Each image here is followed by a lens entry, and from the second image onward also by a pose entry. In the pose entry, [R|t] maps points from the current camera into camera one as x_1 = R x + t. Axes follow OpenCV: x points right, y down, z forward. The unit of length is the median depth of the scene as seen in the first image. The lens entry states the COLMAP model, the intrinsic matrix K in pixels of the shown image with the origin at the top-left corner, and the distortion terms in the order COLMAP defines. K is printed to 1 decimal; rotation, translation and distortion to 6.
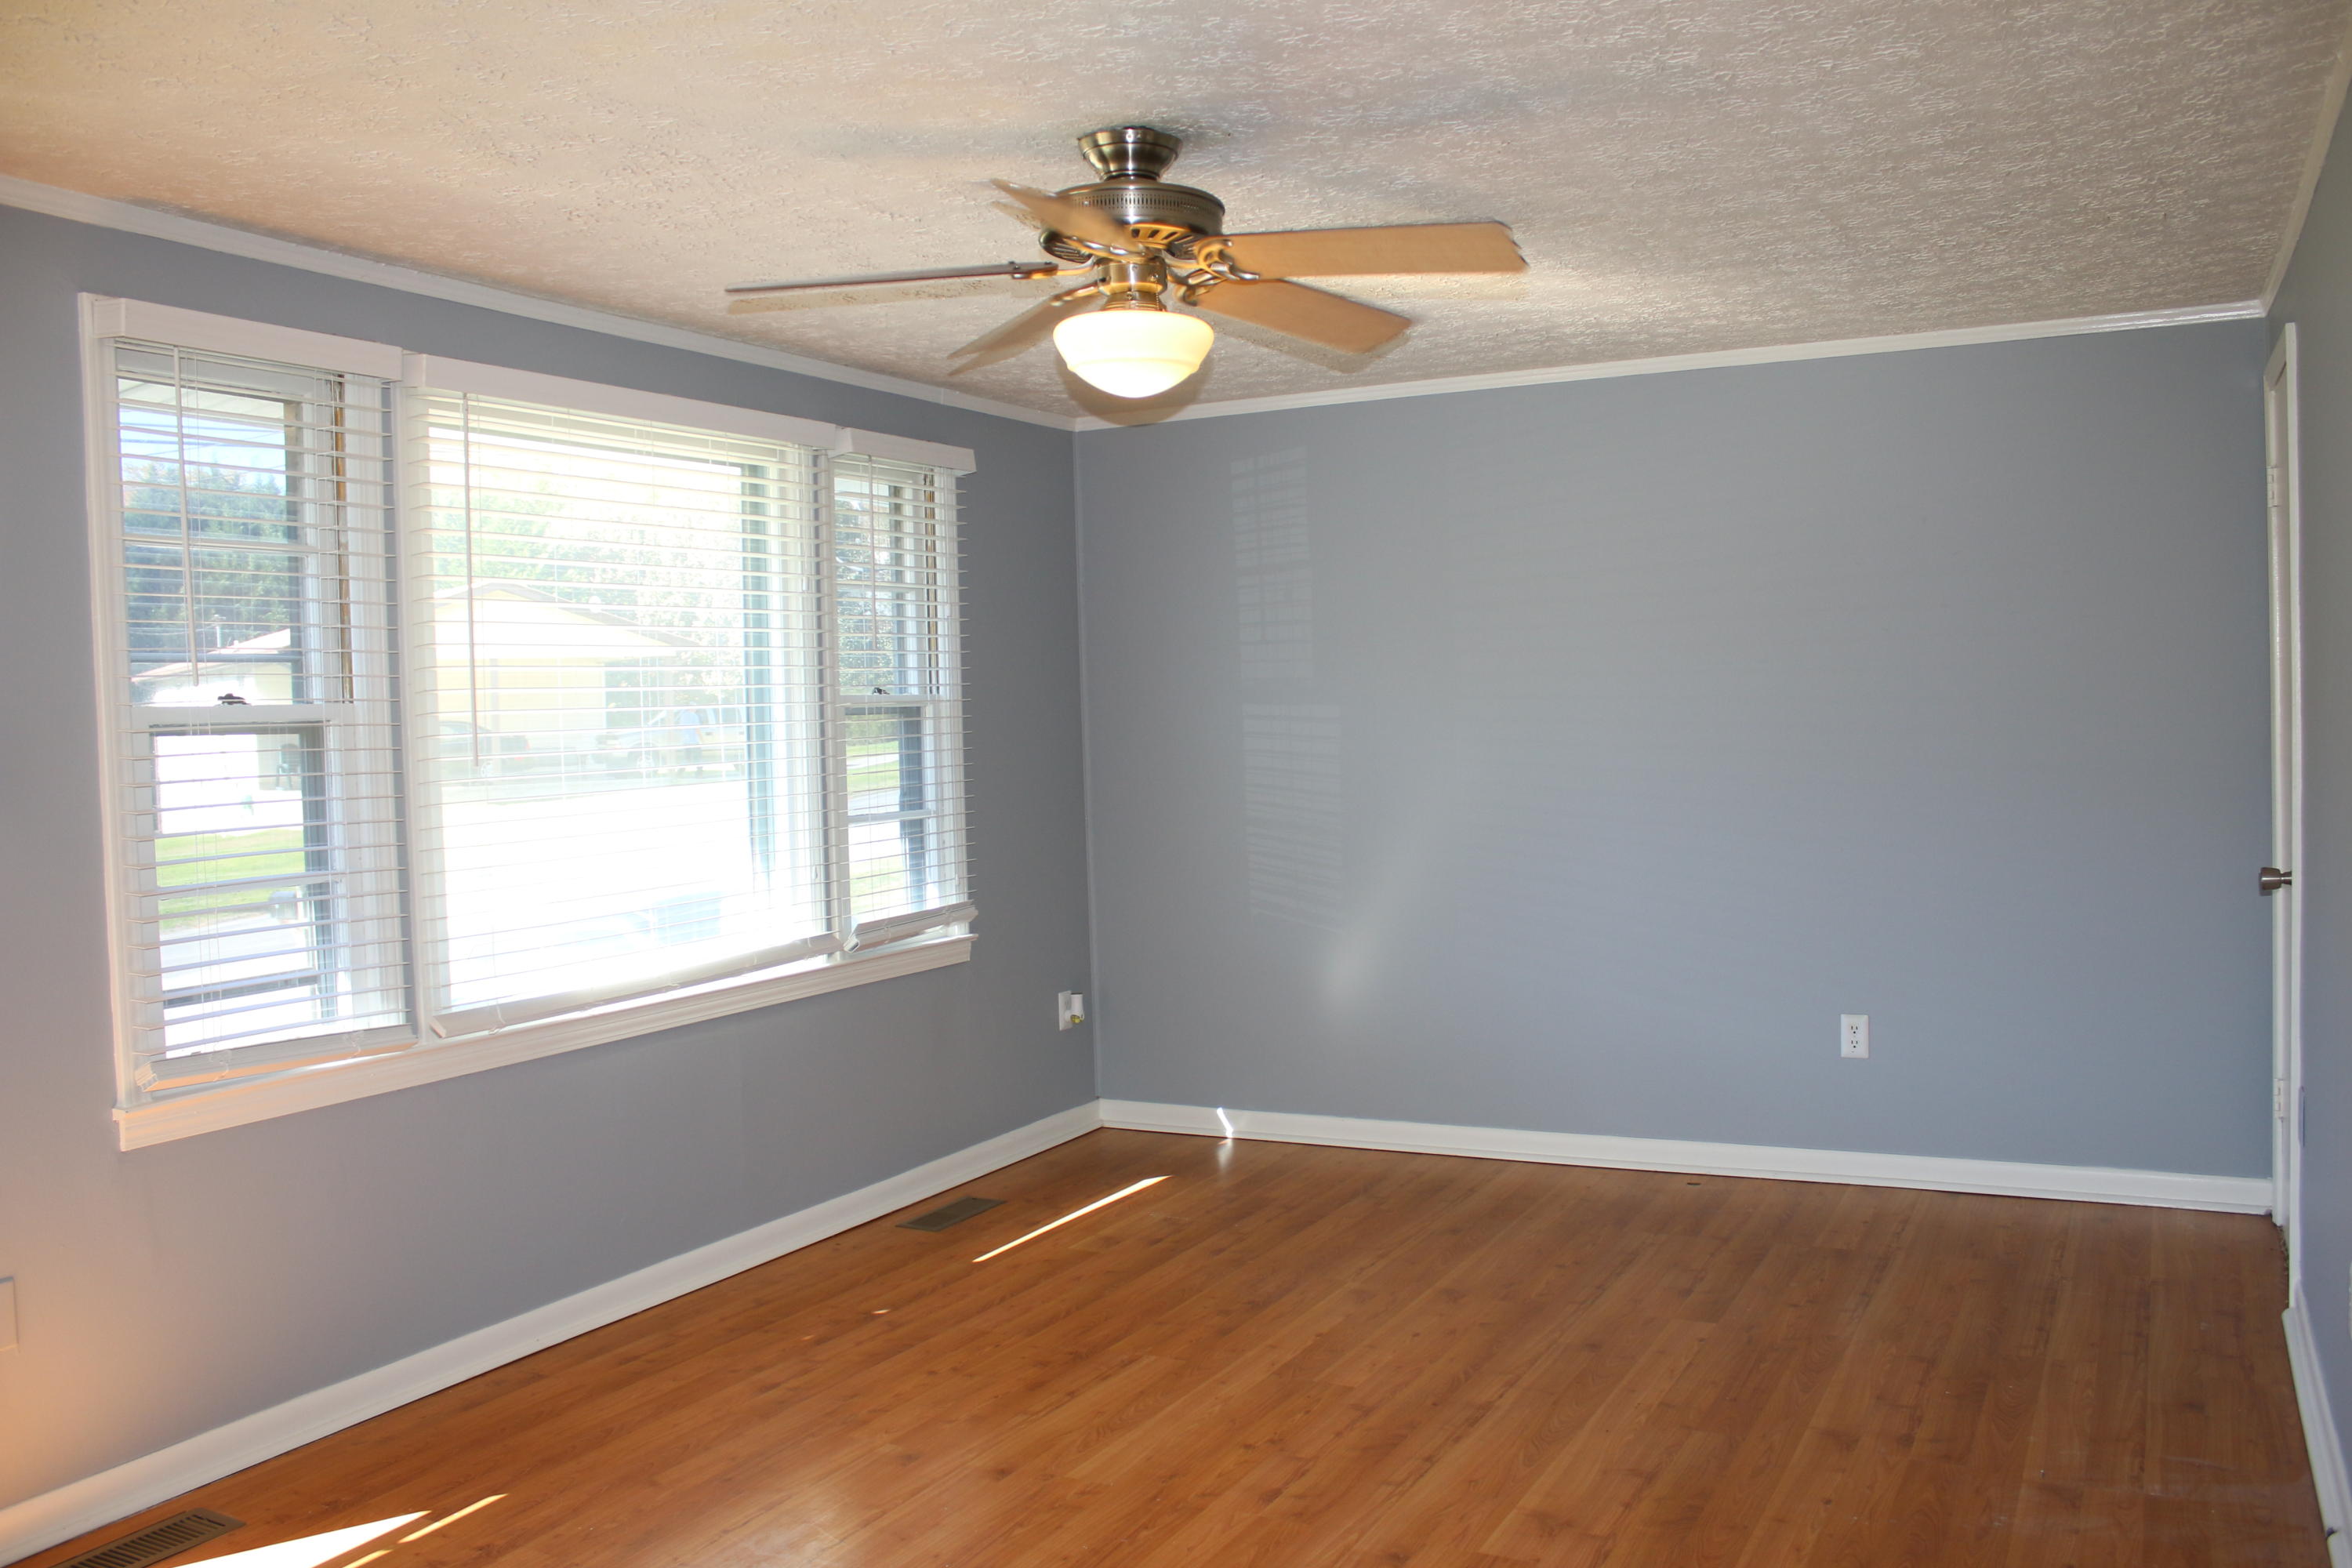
lens RADIAL K [[1962.5, 0, 1189.9], [0, 1962.5, 766.9], [0, 0, 1]] dist [-0.108062, 0.066139]
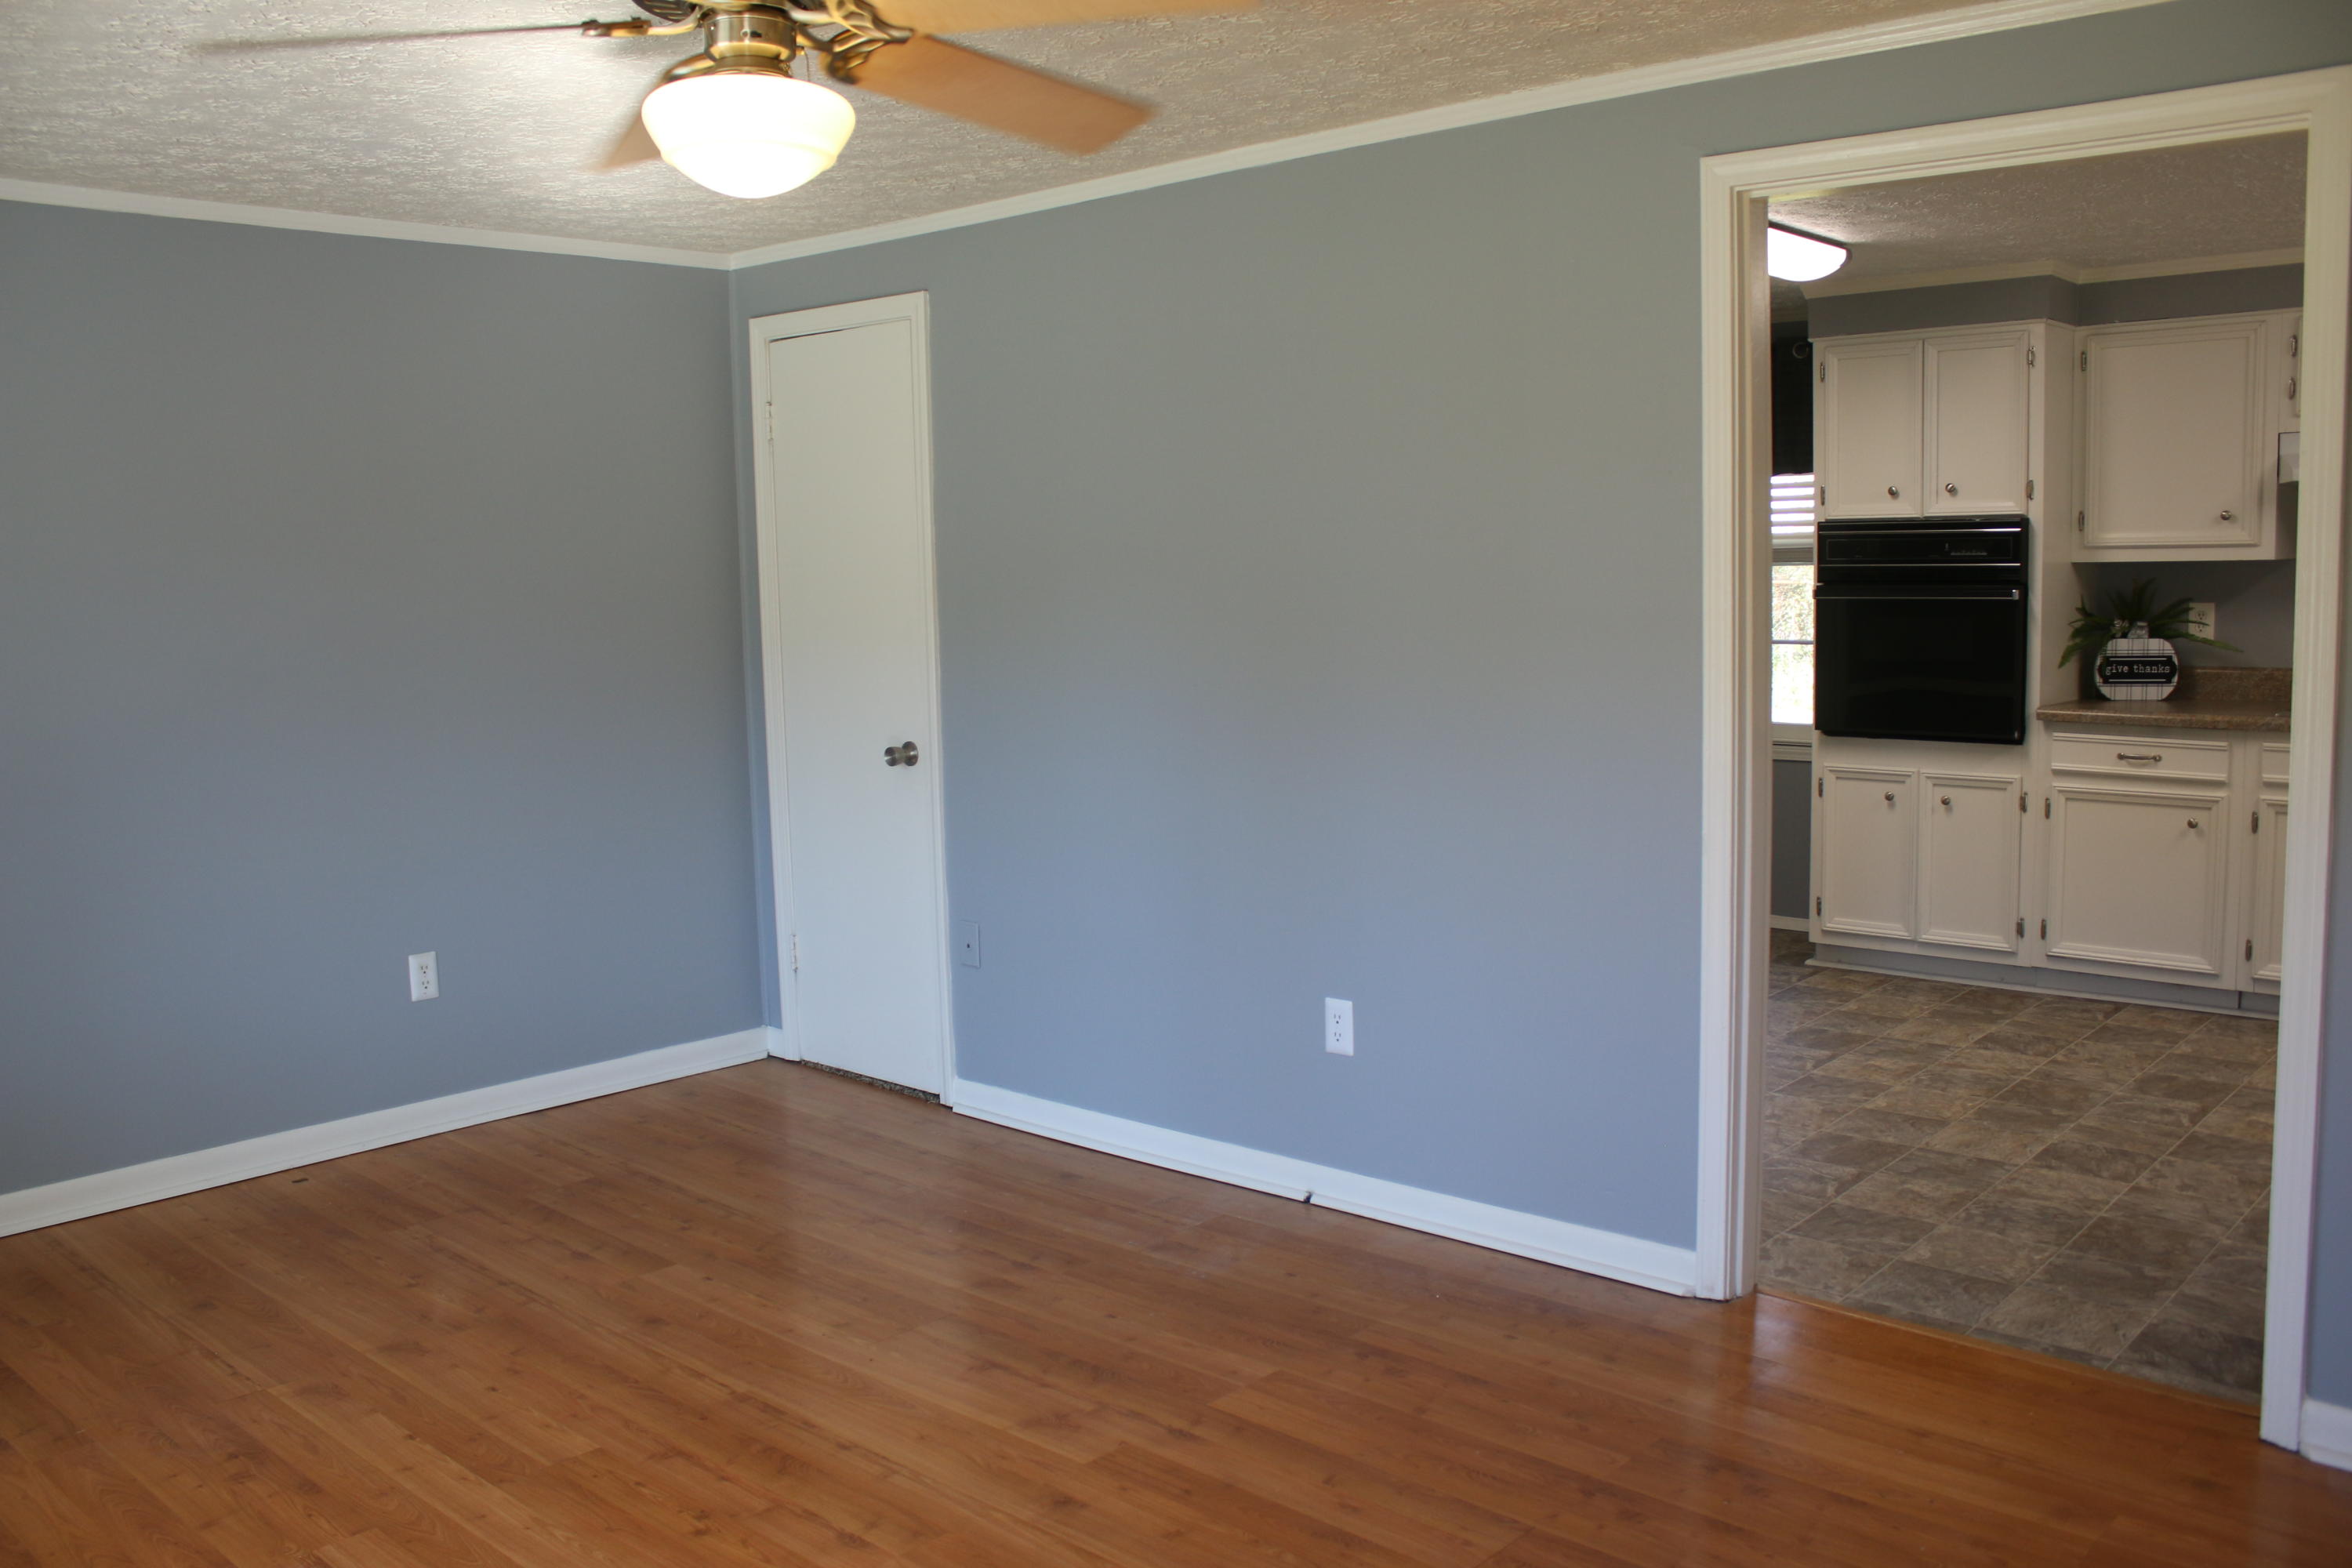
lens RADIAL K [[1962.5, 0, 1177.8], [0, 1962.5, 776.8], [0, 0, 1]] dist [-0.108062, 0.066139]
pose [[0.262459, -0.077438, 0.961831, -0.583552], [0.046493, 0.996632, 0.067553, -0.002468], [-0.963822, 0.026989, 0.265175, 0.530733]]
